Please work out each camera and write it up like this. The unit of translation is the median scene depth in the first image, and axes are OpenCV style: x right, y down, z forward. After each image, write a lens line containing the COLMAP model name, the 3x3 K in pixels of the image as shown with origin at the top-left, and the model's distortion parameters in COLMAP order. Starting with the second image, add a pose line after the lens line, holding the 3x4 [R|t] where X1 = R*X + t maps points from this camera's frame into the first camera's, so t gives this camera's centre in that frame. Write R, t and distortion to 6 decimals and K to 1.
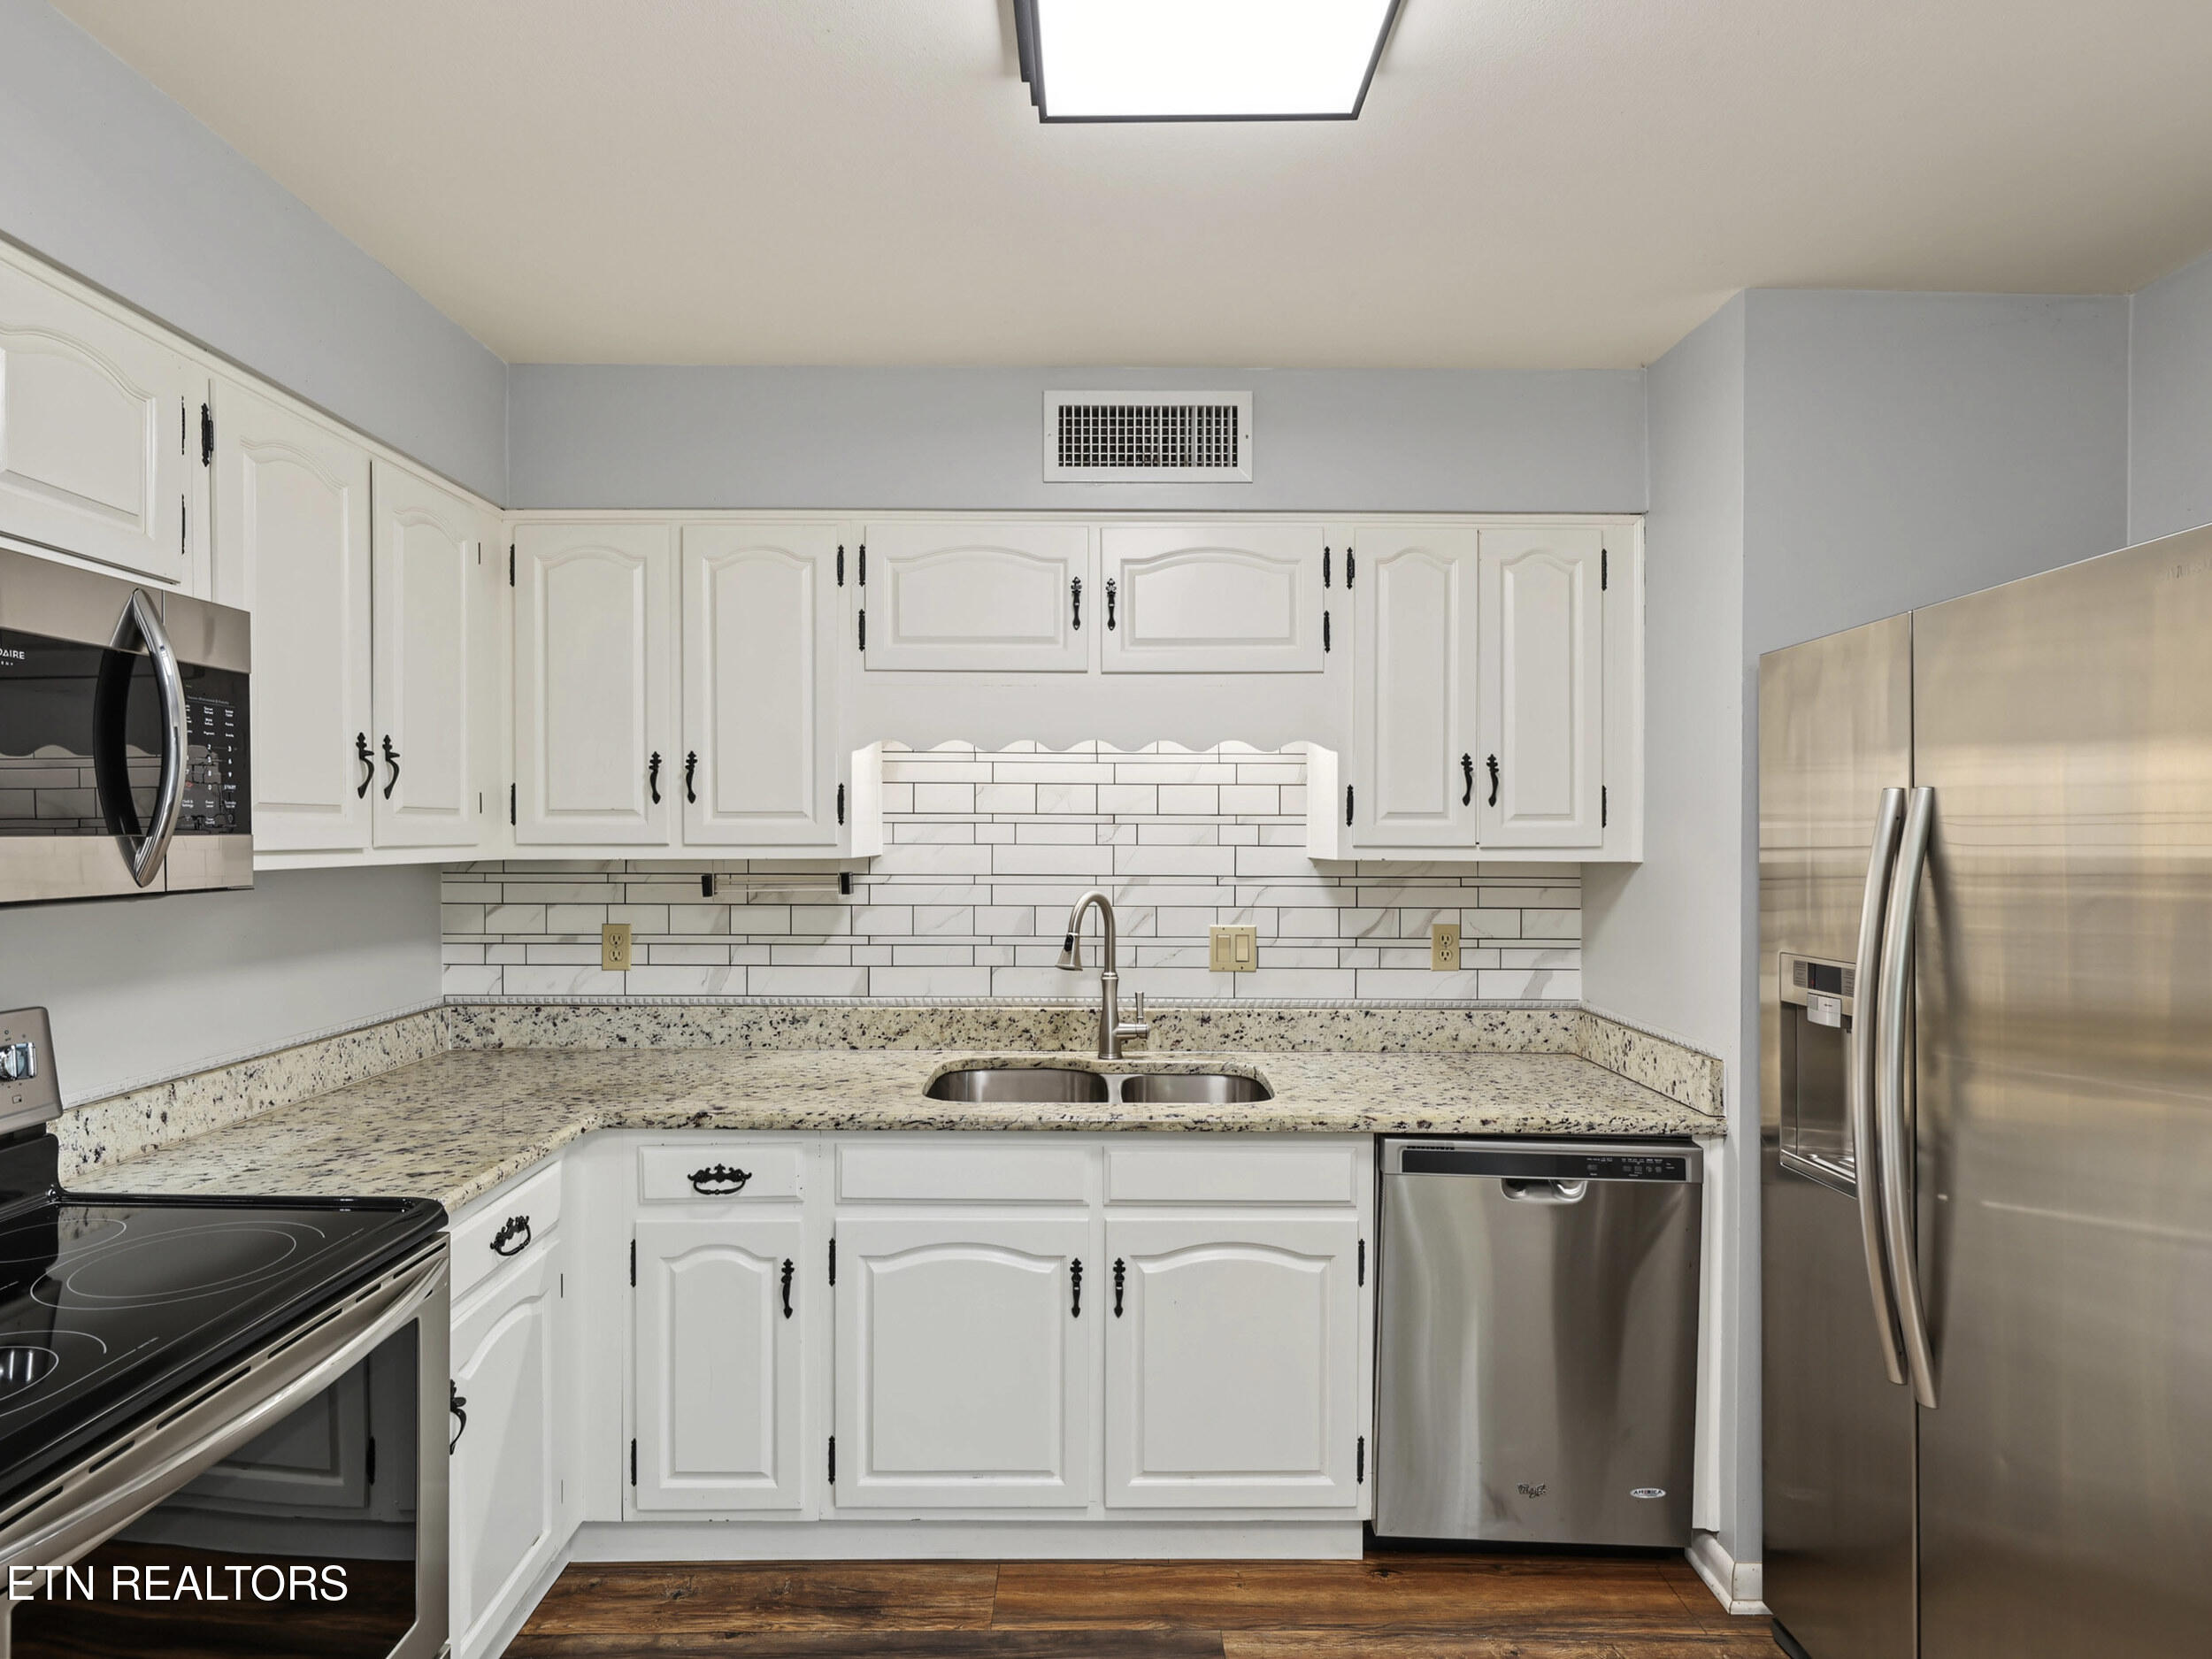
lens RADIAL K [[1135.7, 0, 1097.8], [0, 1135.7, 837.2], [0, 0, 1]] dist [0.001982, 0.000349]
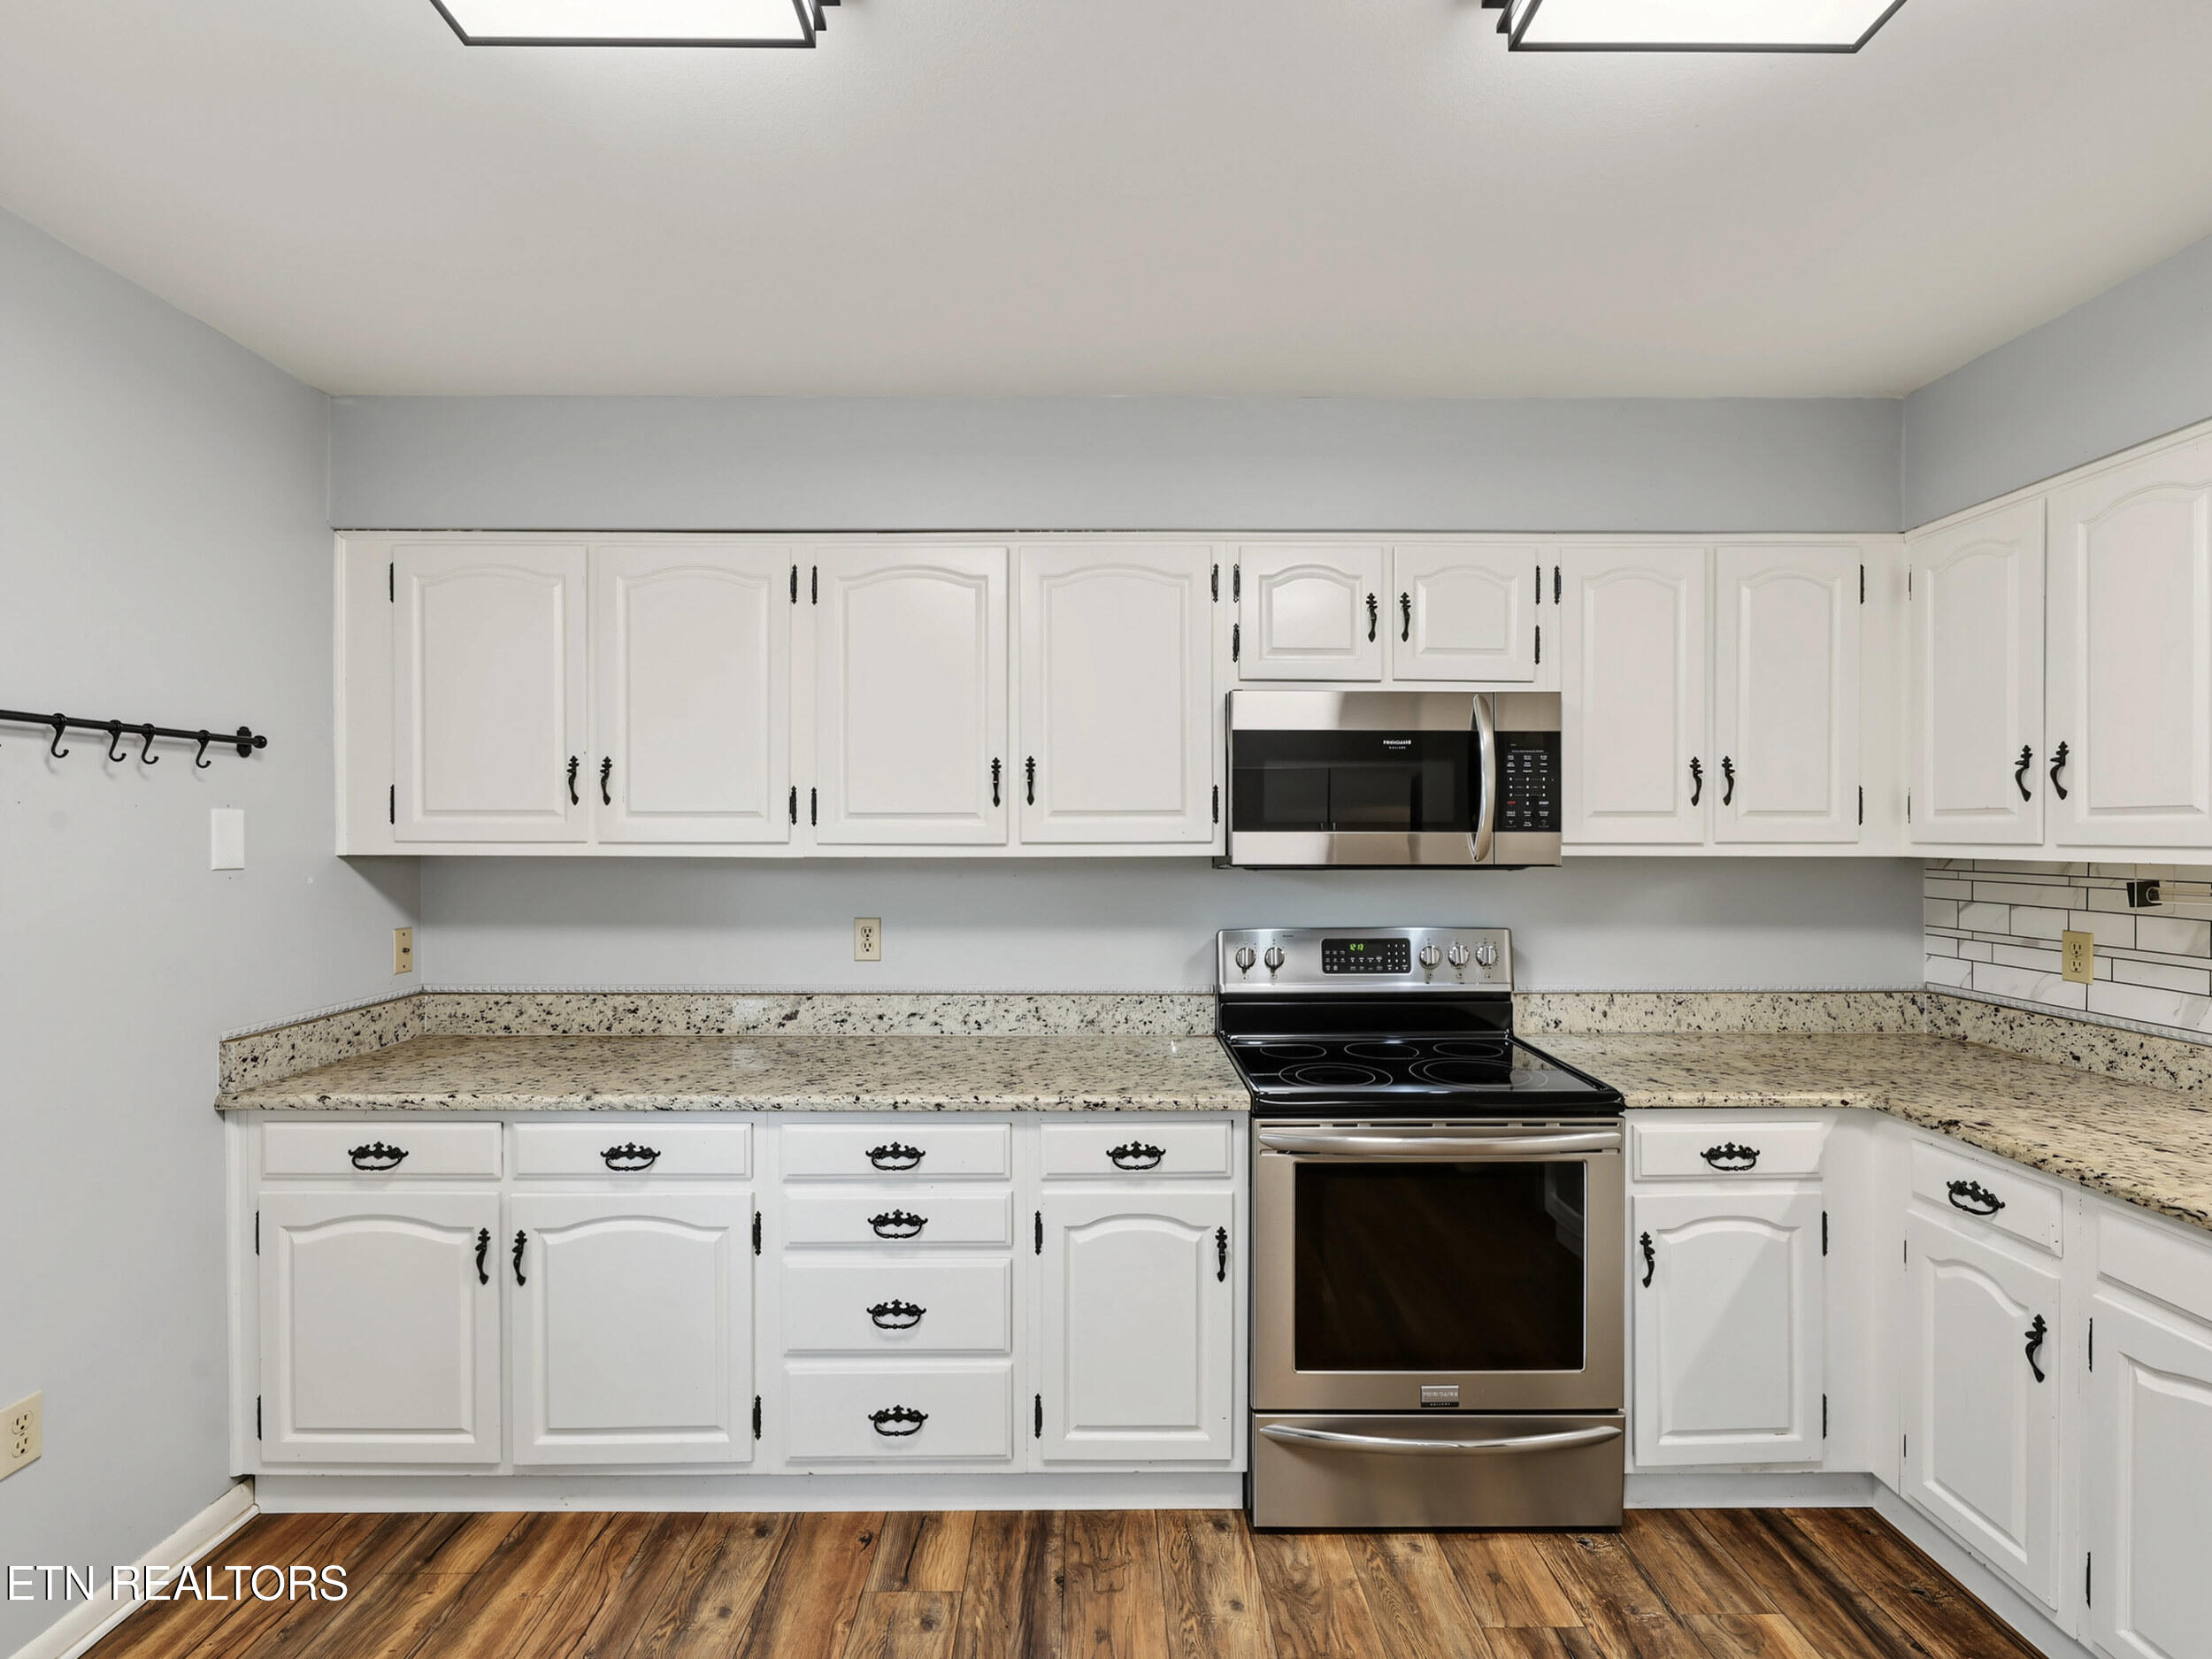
lens RADIAL K [[1057.1, 0, 1086.5], [0, 1057.1, 834.5], [0, 0, 1]] dist [-0.001304, 0.002017]
pose [[-0.006840, 0.003798, -0.999969, 0.486267], [-0.005689, 0.999976, 0.003837, -0.000847], [0.999960, 0.005715, -0.006818, 0.231277]]
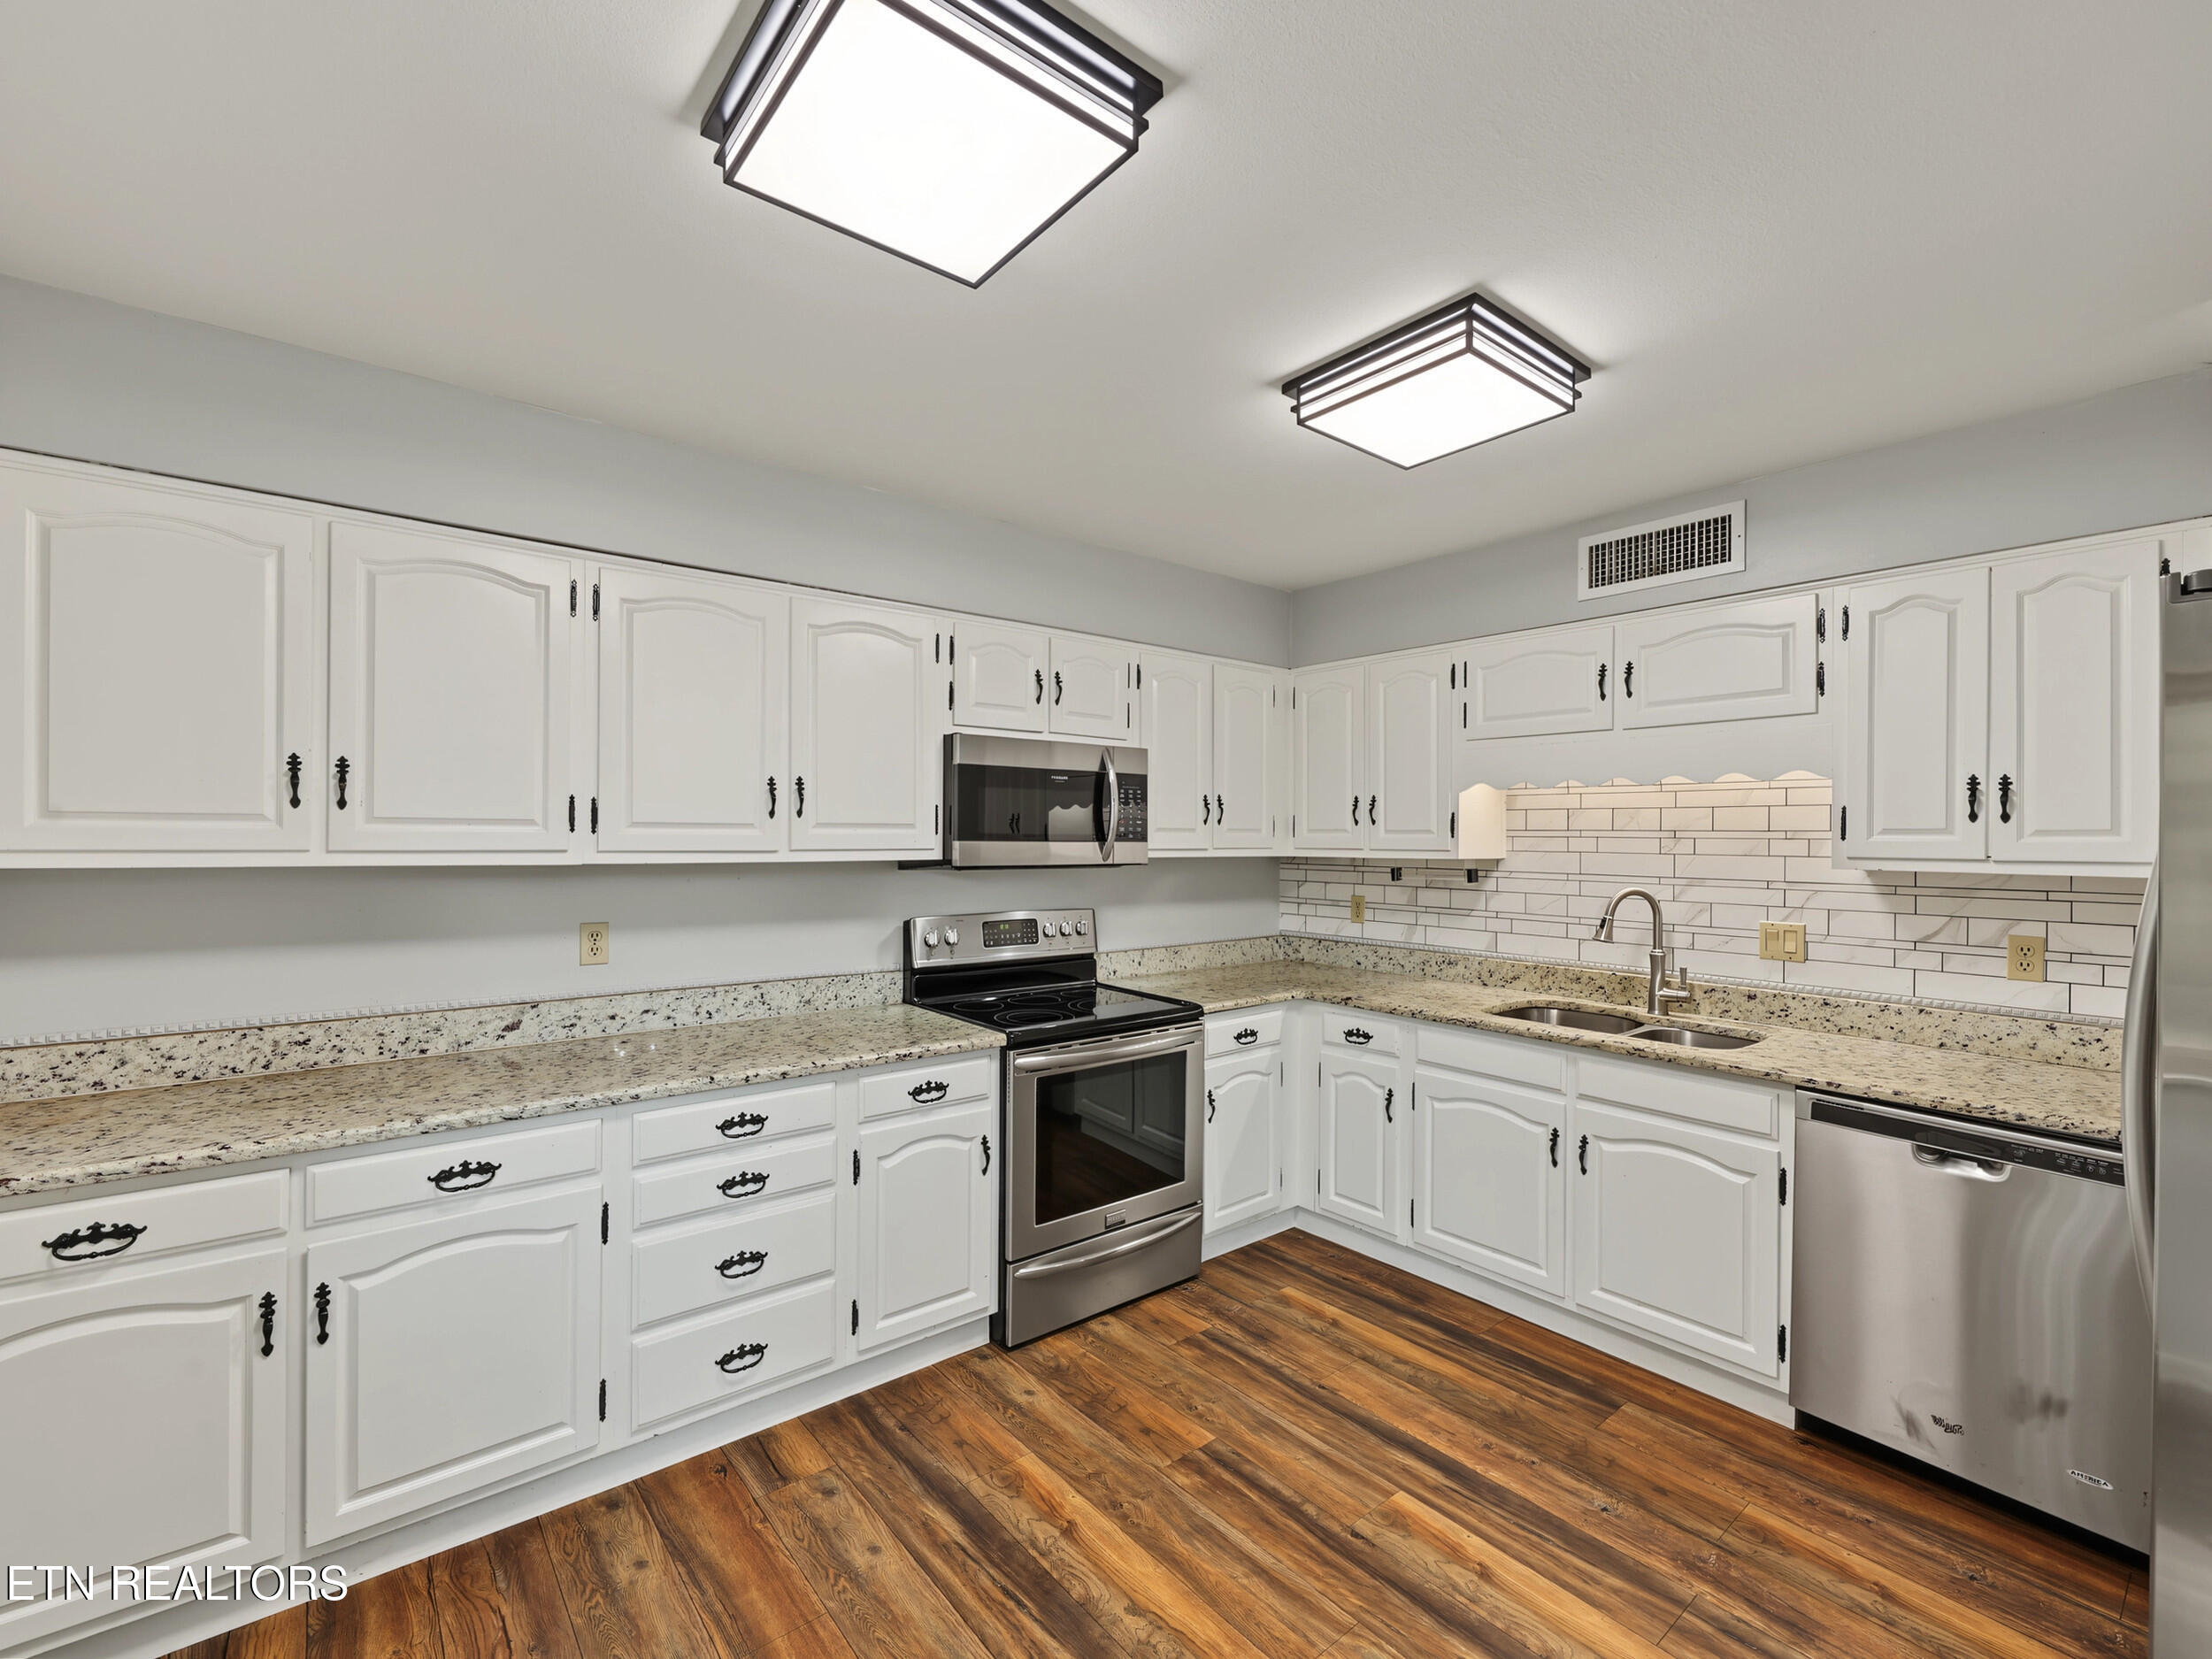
lens RADIAL K [[980.1, 0, 1102.6], [0, 980.1, 841.1], [0, 0, 1]] dist [0.003745, 0.000631]
pose [[0.622966, 0.005330, -0.782231, 0.547698], [-0.010016, 0.999949, -0.001164, -0.000456], [0.782185, 0.008560, 0.622987, -0.245610]]
